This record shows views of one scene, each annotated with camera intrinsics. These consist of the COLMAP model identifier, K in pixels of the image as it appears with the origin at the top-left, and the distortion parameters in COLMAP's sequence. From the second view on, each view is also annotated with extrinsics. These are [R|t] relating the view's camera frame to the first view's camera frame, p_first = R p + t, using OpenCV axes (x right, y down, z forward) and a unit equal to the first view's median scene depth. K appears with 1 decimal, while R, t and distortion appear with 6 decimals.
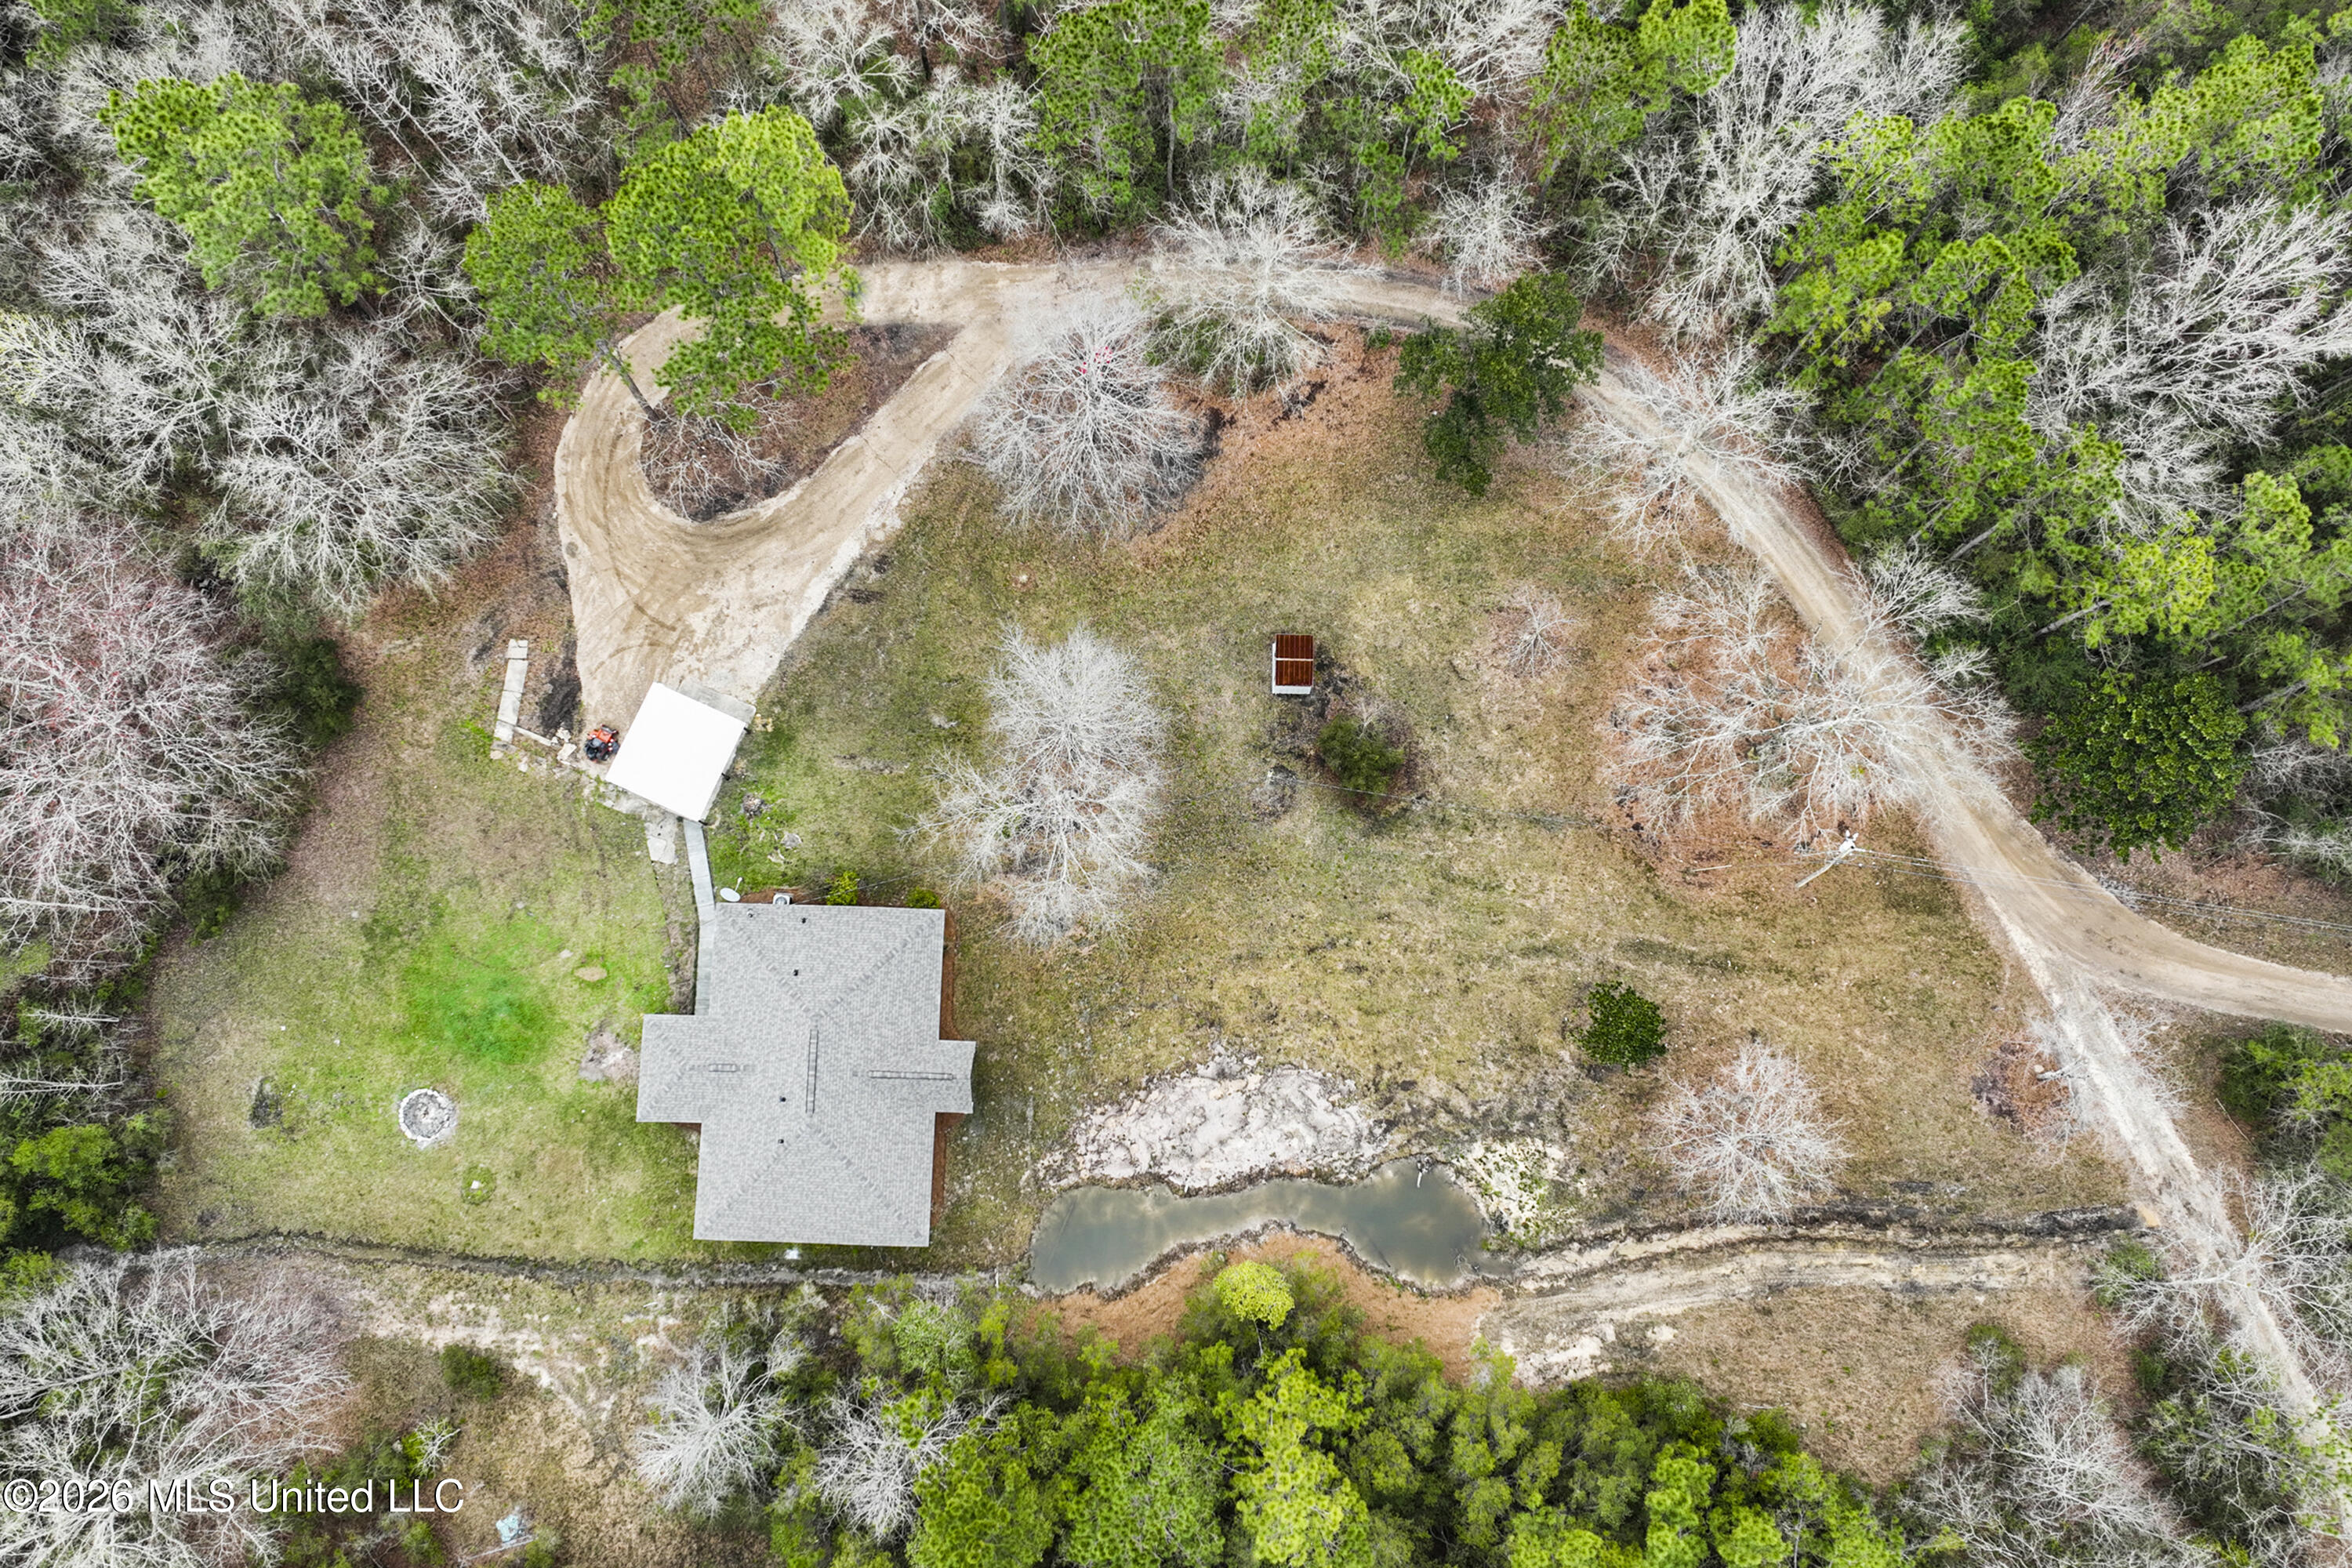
lens RADIAL K [[1900.4, 0, 1176.0], [0, 1900.4, 784.0], [0, 0, 1]] dist [-0.001753, 0.001468]
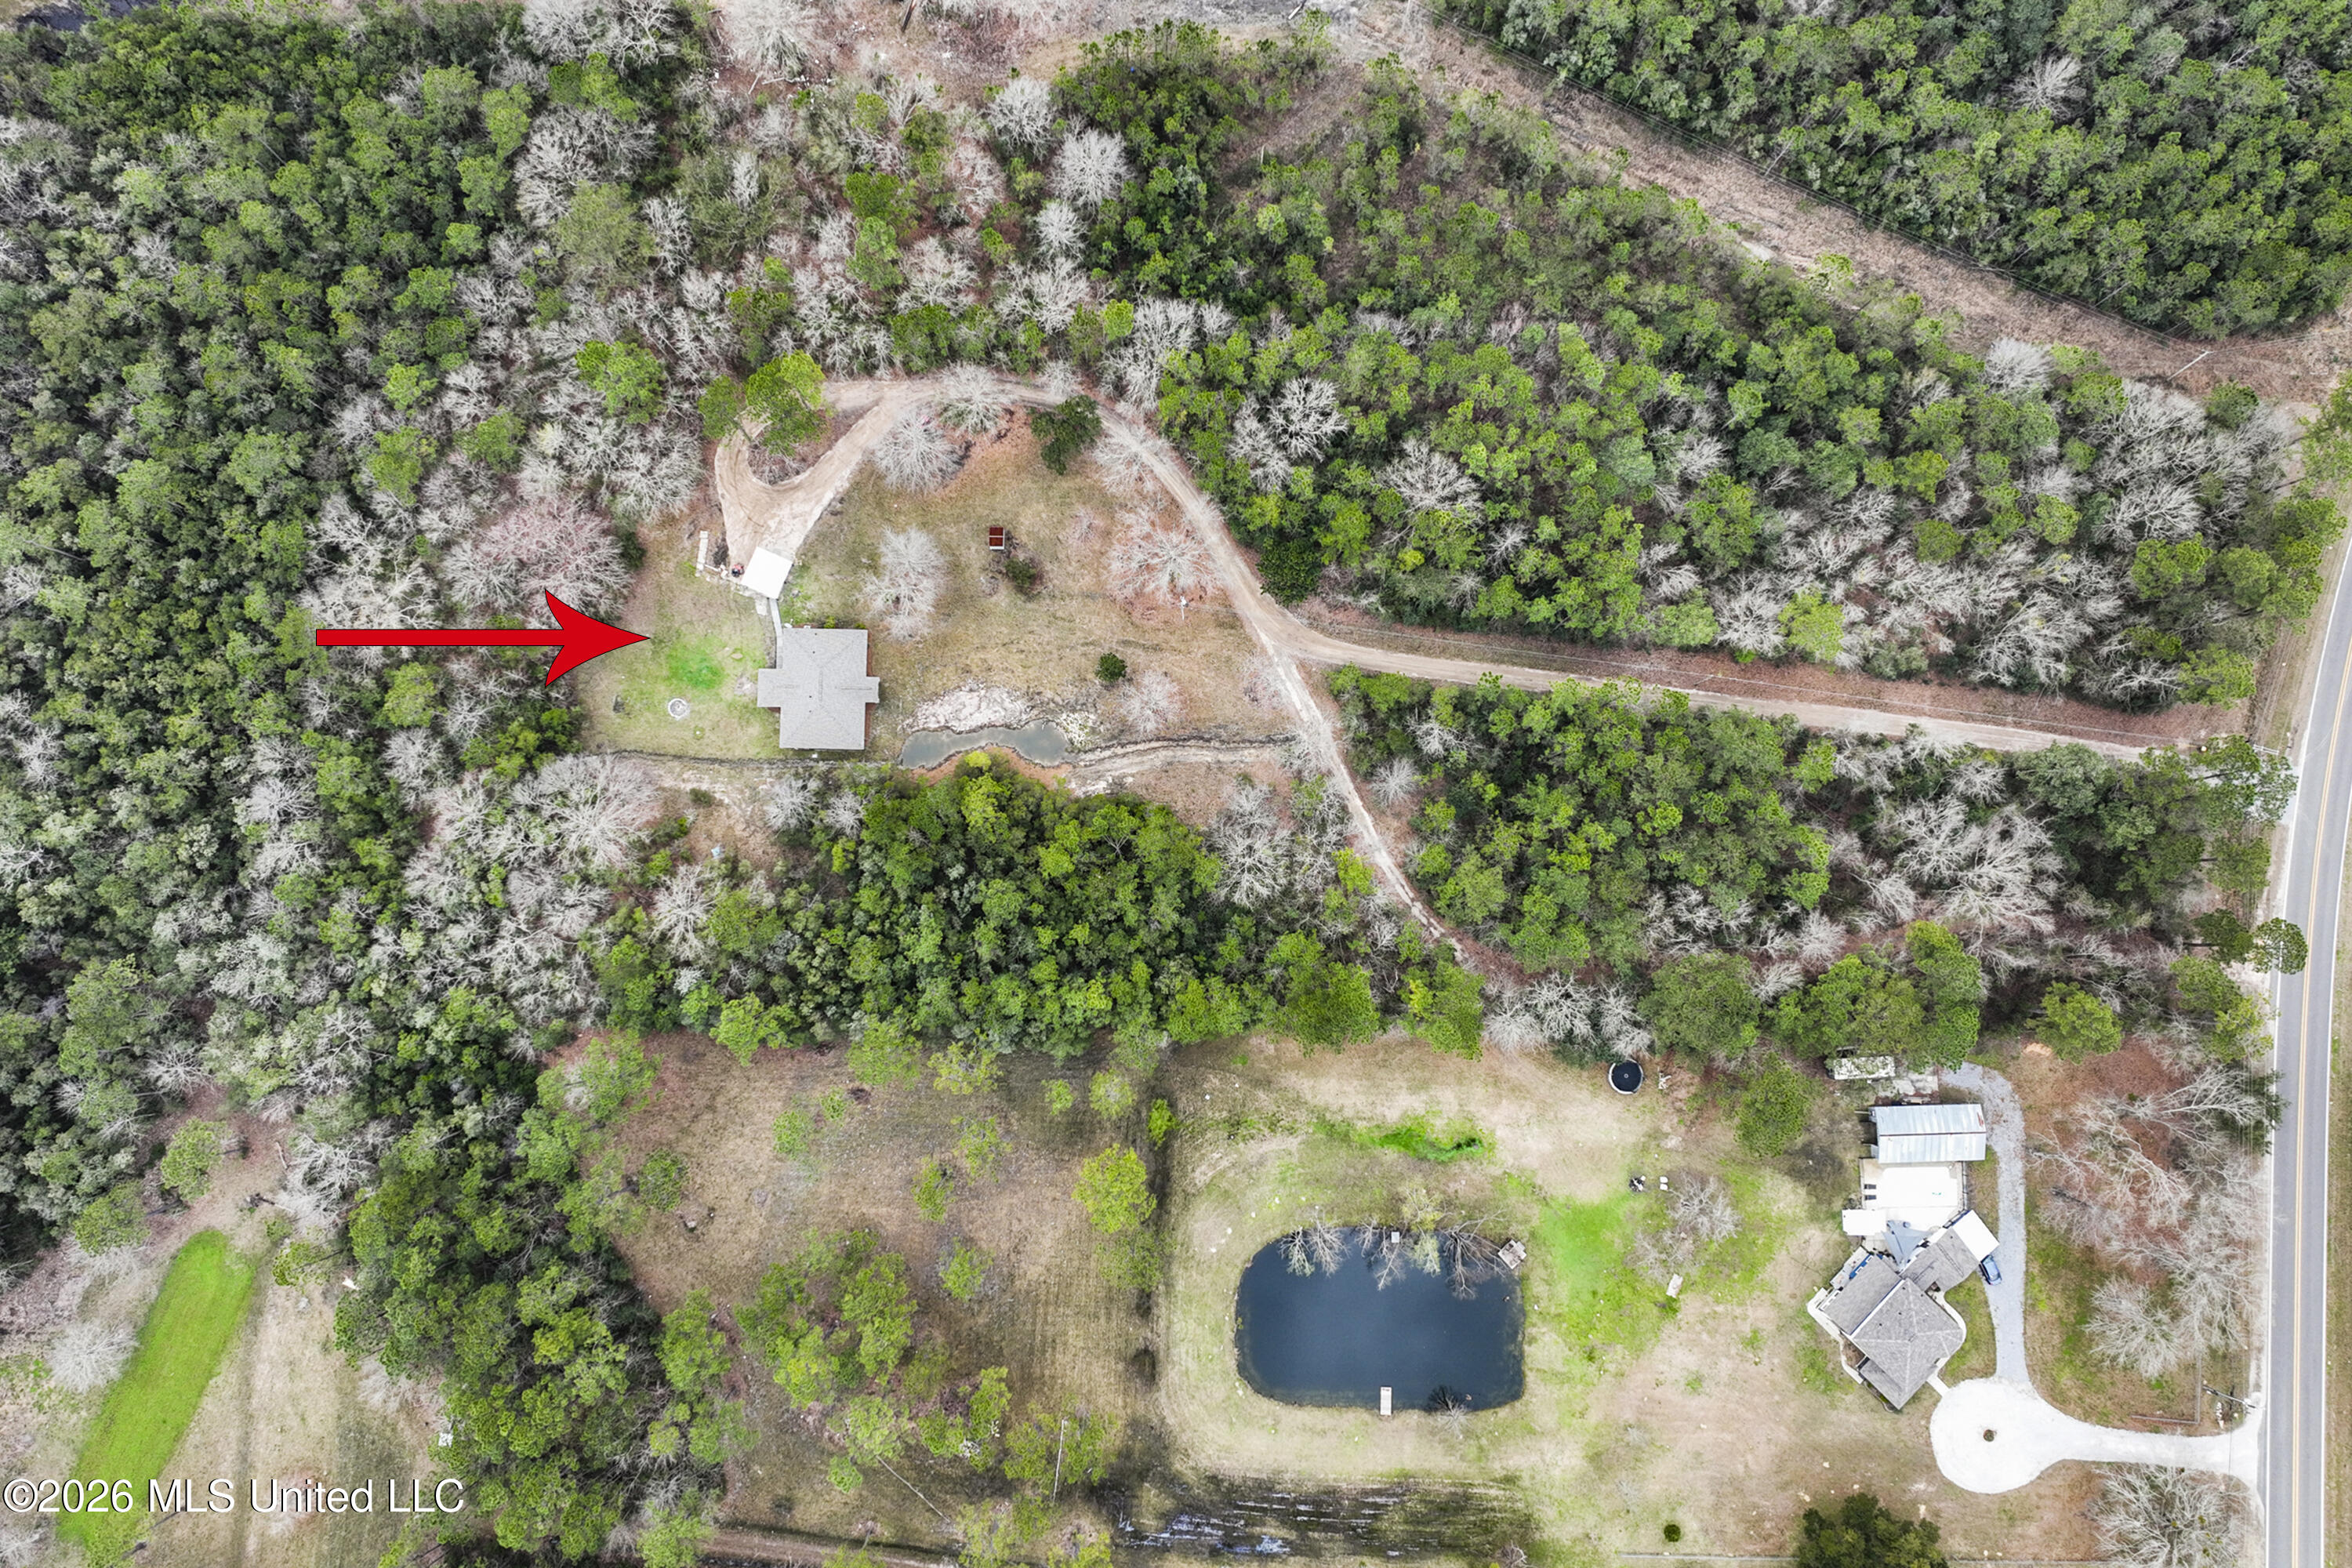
lens RADIAL K [[1900.4, 0, 1176.0], [0, 1900.4, 784.0], [0, 0, 1]] dist [-0.001753, 0.001468]
pose [[0.999924, -0.010396, 0.006649, 0.302214], [0.009823, 0.996655, 0.081126, 0.069933], [-0.007470, -0.081054, 0.996682, -1.747720]]
